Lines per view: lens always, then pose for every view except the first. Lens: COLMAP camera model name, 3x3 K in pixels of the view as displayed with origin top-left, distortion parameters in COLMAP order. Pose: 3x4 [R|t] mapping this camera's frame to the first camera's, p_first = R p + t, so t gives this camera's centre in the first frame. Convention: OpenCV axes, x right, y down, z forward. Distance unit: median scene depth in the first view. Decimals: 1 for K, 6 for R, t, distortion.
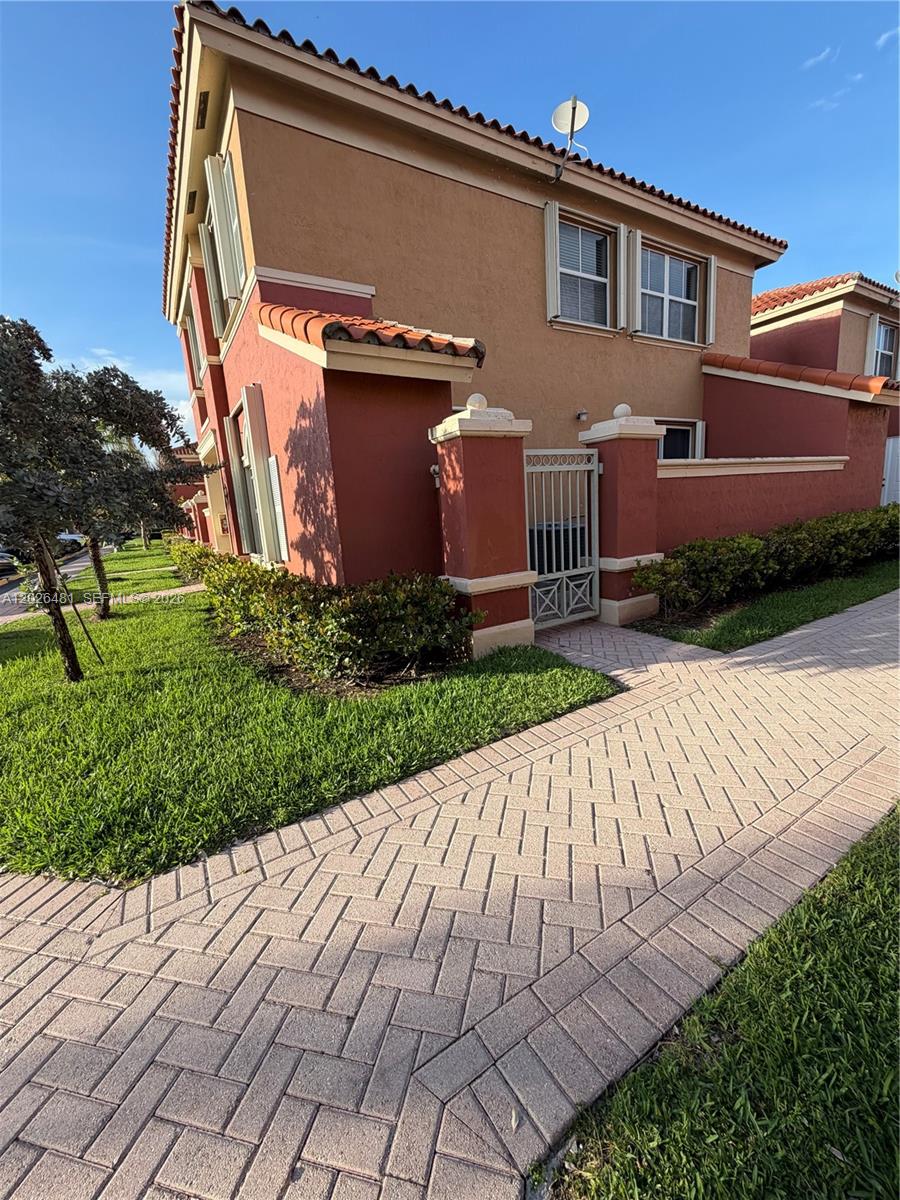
lens RADIAL K [[481.6, 0, 446.9], [0, 481.6, 601.8], [0, 0, 1]] dist [-0.000115, 0.001065]
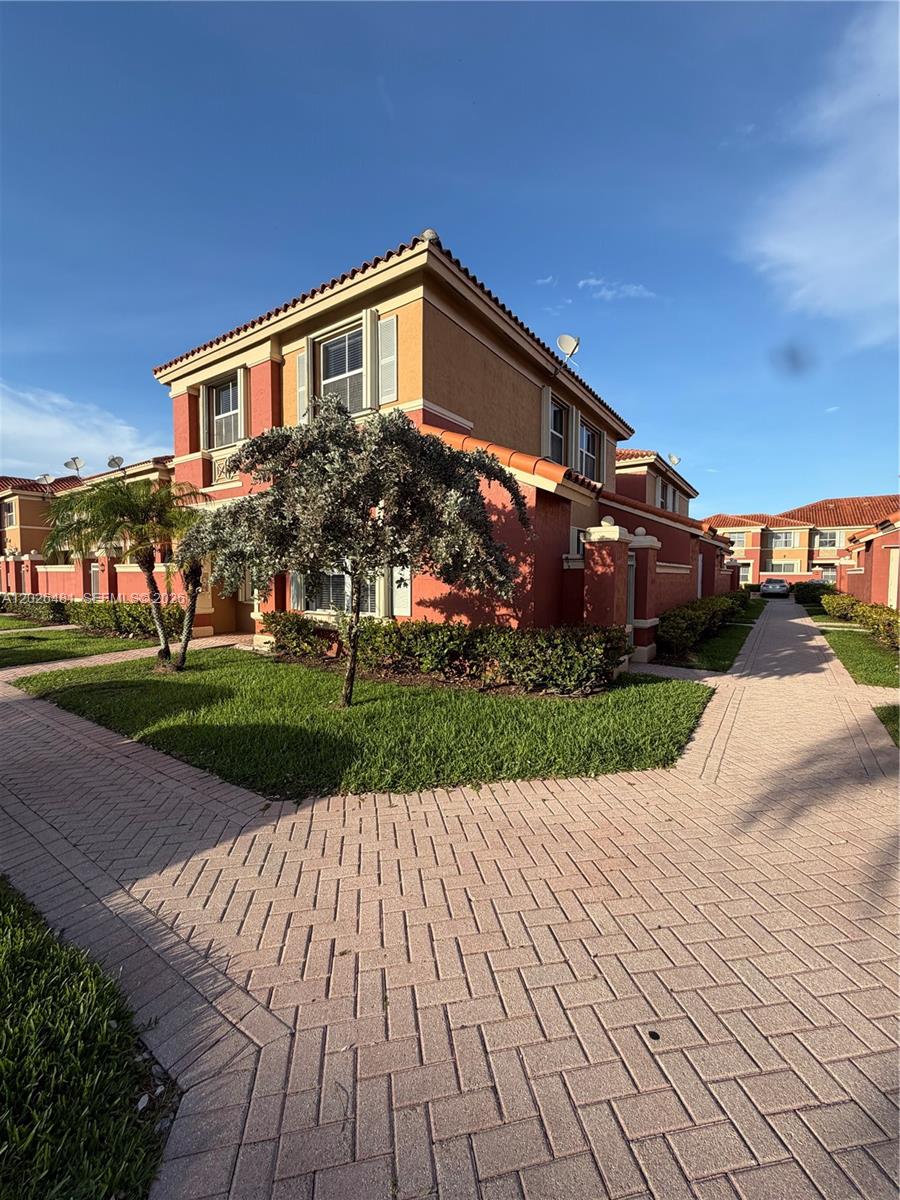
lens RADIAL K [[481.6, 0, 453.3], [0, 481.6, 597.4], [0, 0, 1]] dist [-0.000115, 0.001065]
pose [[0.910083, 0.049556, 0.411453, -0.767352], [0.018814, 0.986861, -0.160472, 0.070057], [-0.414000, 0.153784, 0.897193, -0.155596]]
